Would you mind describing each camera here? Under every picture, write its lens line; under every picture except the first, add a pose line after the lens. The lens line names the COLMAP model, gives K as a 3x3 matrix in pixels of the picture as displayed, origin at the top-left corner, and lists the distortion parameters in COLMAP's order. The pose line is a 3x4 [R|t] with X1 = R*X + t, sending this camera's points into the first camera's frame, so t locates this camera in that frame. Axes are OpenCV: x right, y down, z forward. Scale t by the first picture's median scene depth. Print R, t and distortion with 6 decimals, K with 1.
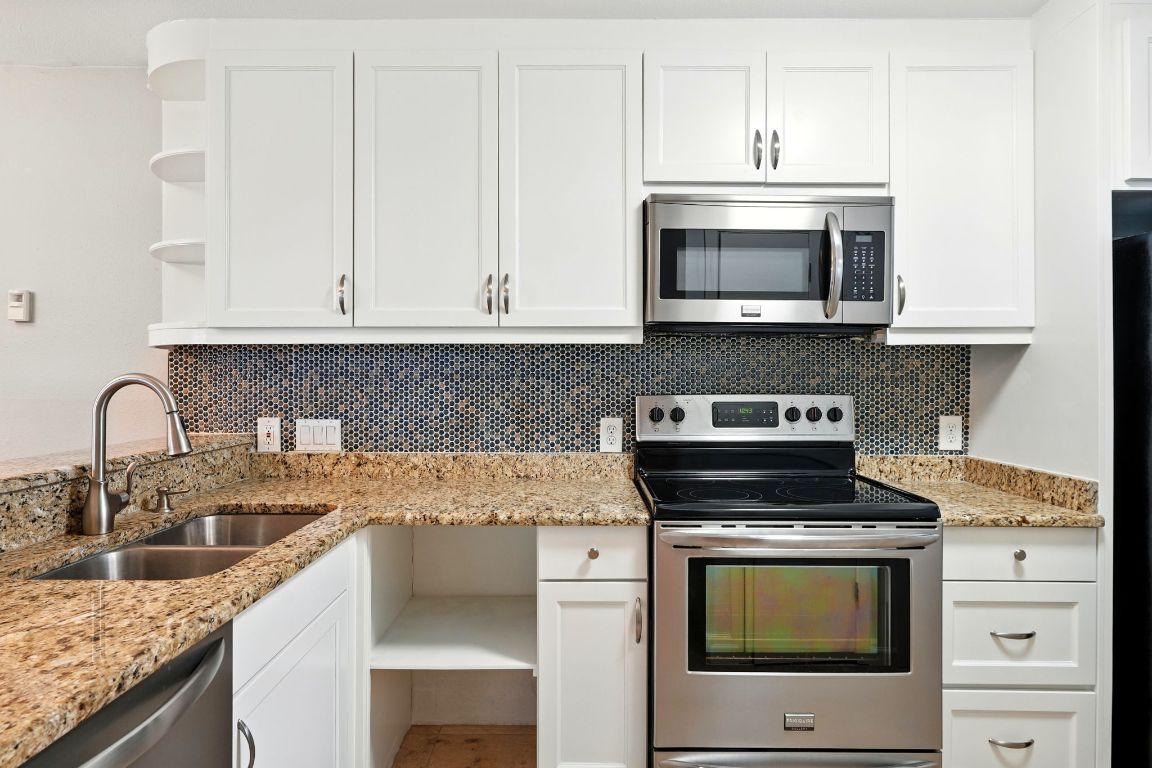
lens RADIAL K [[676.8, 0, 568.6], [0, 676.8, 378.3], [0, 0, 1]] dist [0.005451, -0.005978]
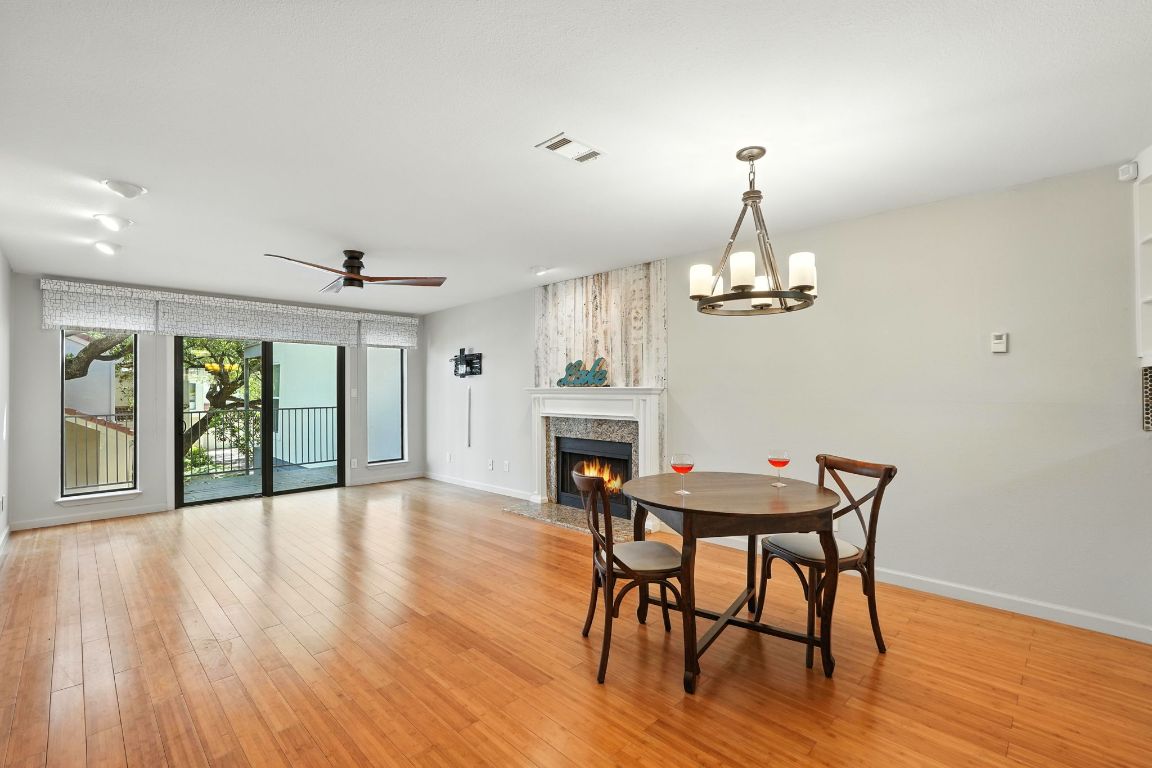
lens RADIAL K [[503.4, 0, 577.9], [0, 503.4, 384.0], [0, 0, 1]] dist [-0.005053, 0.001032]
pose [[0.716852, -0.014683, -0.697071, -0.699724], [0.006010, 0.999871, -0.014880, -0.000181], [0.697199, 0.006477, 0.716848, -0.503180]]
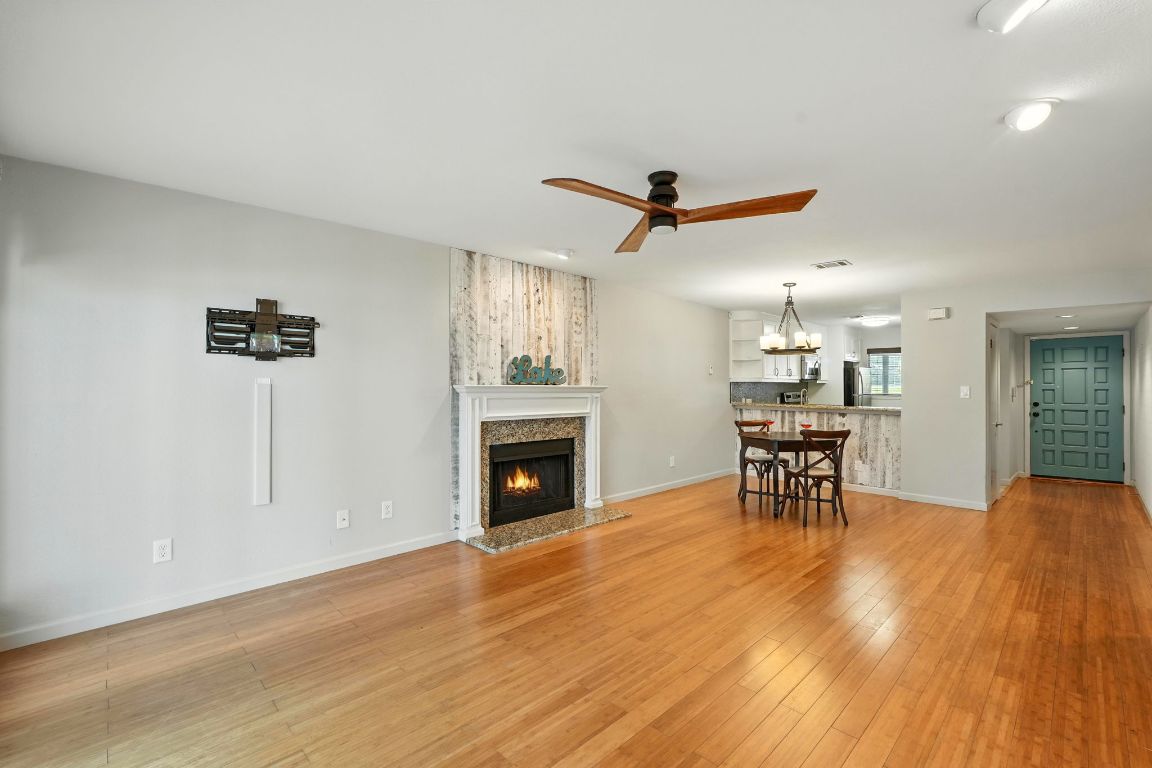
lens RADIAL K [[503.4, 0, 577.4], [0, 503.4, 382.4], [0, 0, 1]] dist [-0.005053, 0.001032]
pose [[0.709063, 0.008166, 0.705098, -3.341299], [-0.000380, 0.999937, -0.011198, -0.007025], [-0.705145, 0.007672, 0.709022, -0.471588]]
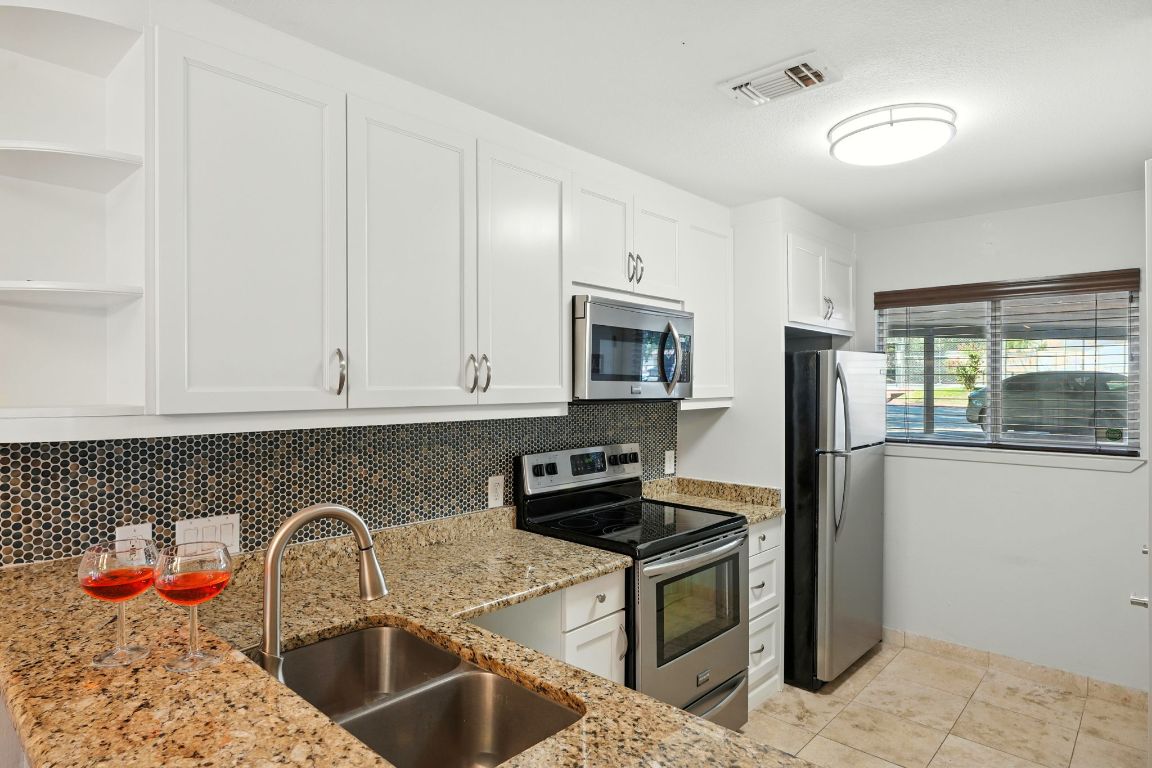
lens RADIAL K [[656.2, 0, 574.0], [0, 656.2, 386.1], [0, 0, 1]] dist [-0.006249, 0.006021]
pose [[0.670892, -0.003686, 0.741546, -0.648905], [-0.002793, 0.999968, 0.007497, -0.097411], [-0.741550, -0.007100, 0.670860, 0.184848]]
